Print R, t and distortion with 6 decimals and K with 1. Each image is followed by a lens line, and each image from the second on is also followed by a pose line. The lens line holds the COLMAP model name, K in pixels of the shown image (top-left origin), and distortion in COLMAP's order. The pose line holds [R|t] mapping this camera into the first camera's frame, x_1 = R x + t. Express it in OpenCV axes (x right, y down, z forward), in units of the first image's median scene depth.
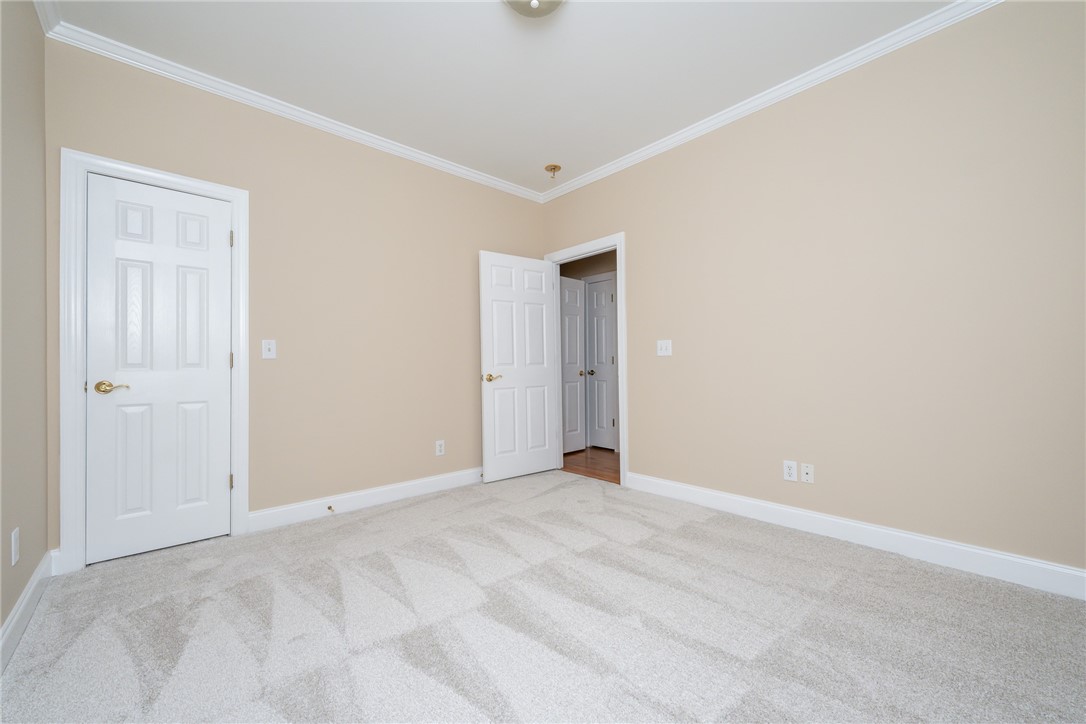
lens RADIAL K [[429.1, 0, 543.0], [0, 429.1, 362.0], [0, 0, 1]] dist [0.002770, 0.000285]
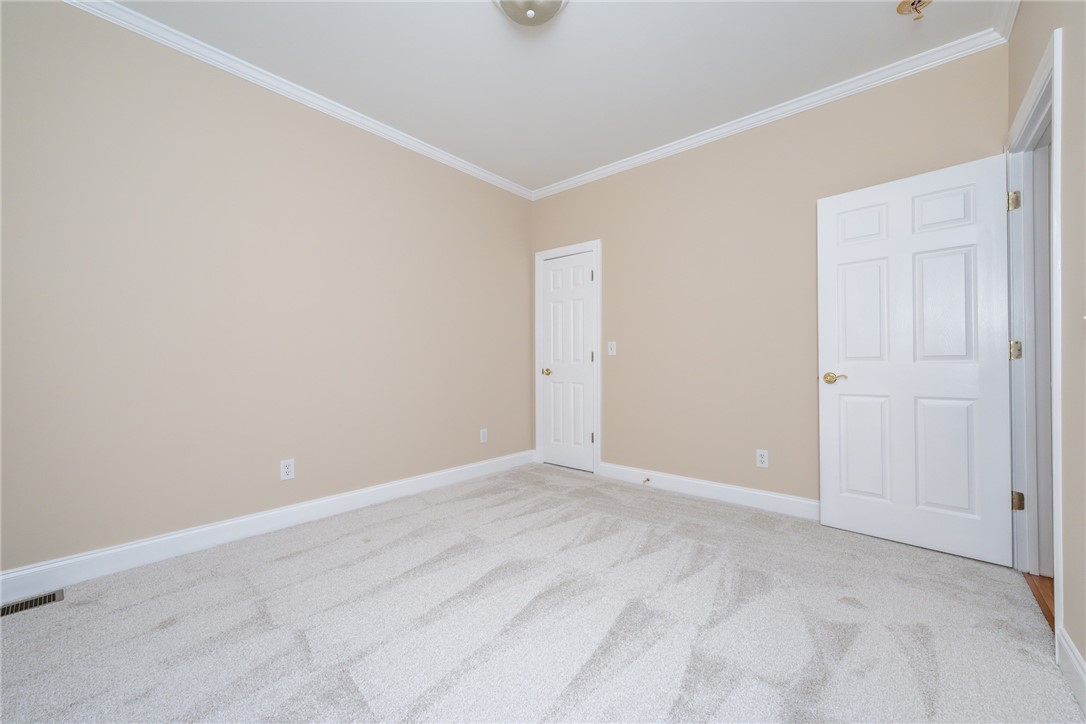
lens RADIAL K [[429.1, 0, 543.0], [0, 429.1, 362.0], [0, 0, 1]] dist [0.002770, 0.000285]
pose [[0.122191, 0.005836, -0.992490, 0.710872], [0.012303, 0.999897, 0.007394, 0.000081], [0.992430, -0.013115, 0.122106, 0.623987]]
